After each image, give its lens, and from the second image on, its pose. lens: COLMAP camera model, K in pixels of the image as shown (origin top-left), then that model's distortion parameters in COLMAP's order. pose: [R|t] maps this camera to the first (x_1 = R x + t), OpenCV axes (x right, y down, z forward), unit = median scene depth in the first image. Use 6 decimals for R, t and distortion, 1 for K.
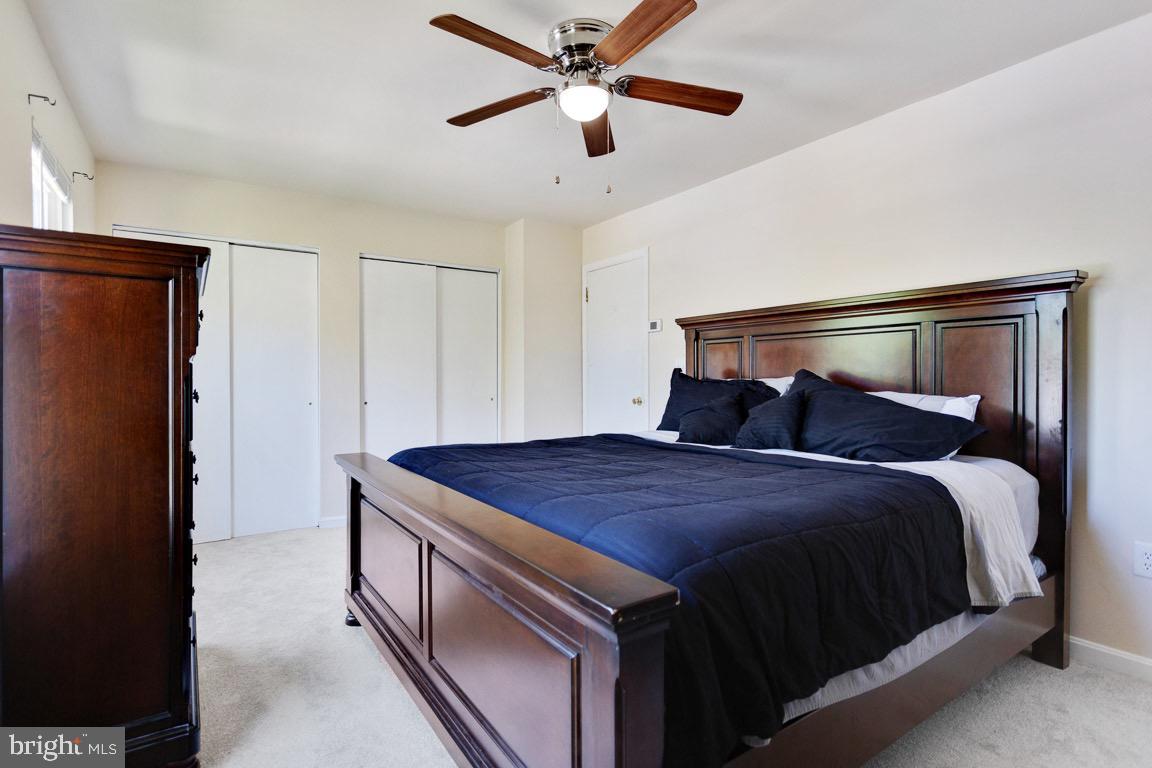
lens RADIAL K [[566.5, 0, 574.0], [0, 566.5, 378.9], [0, 0, 1]] dist [0.000508, 0.000891]
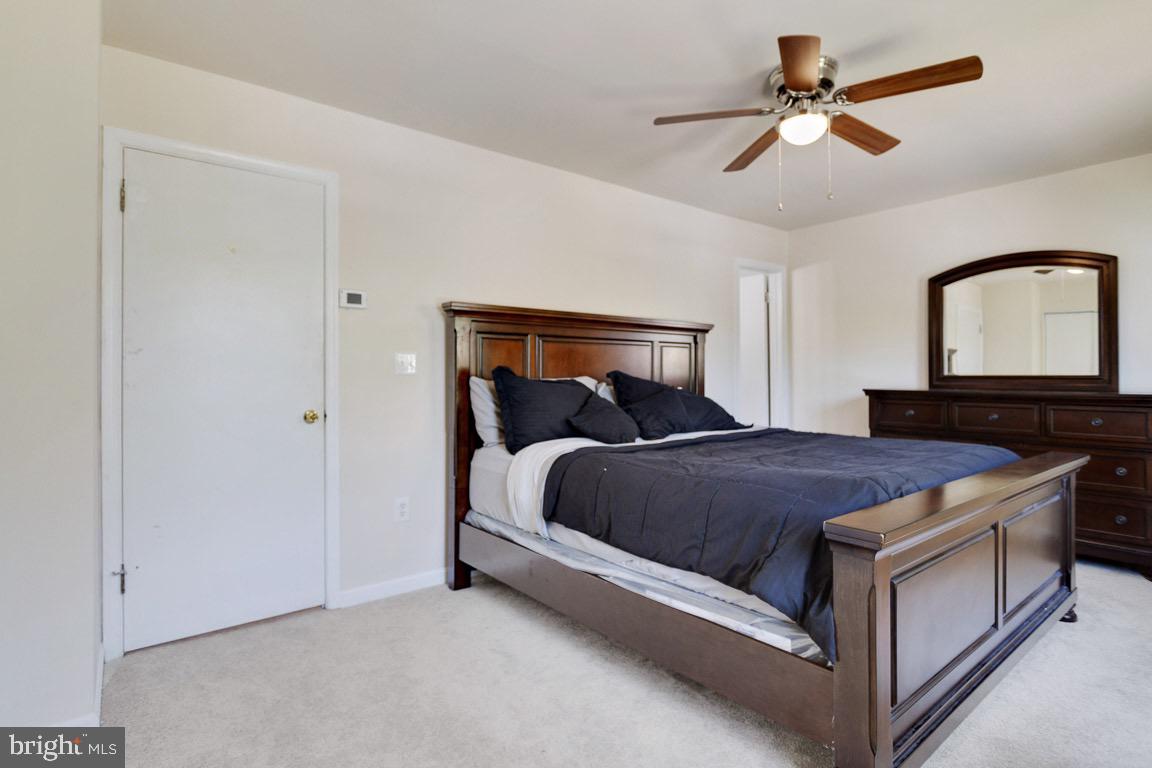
lens RADIAL K [[566.5, 0, 571.2], [0, 566.5, 383.8], [0, 0, 1]] dist [0.000508, 0.000891]
pose [[-0.074313, -0.008737, 0.997197, -0.704881], [0.007947, 0.999925, 0.009353, 0.000370], [-0.997203, 0.008620, -0.074238, 1.040937]]
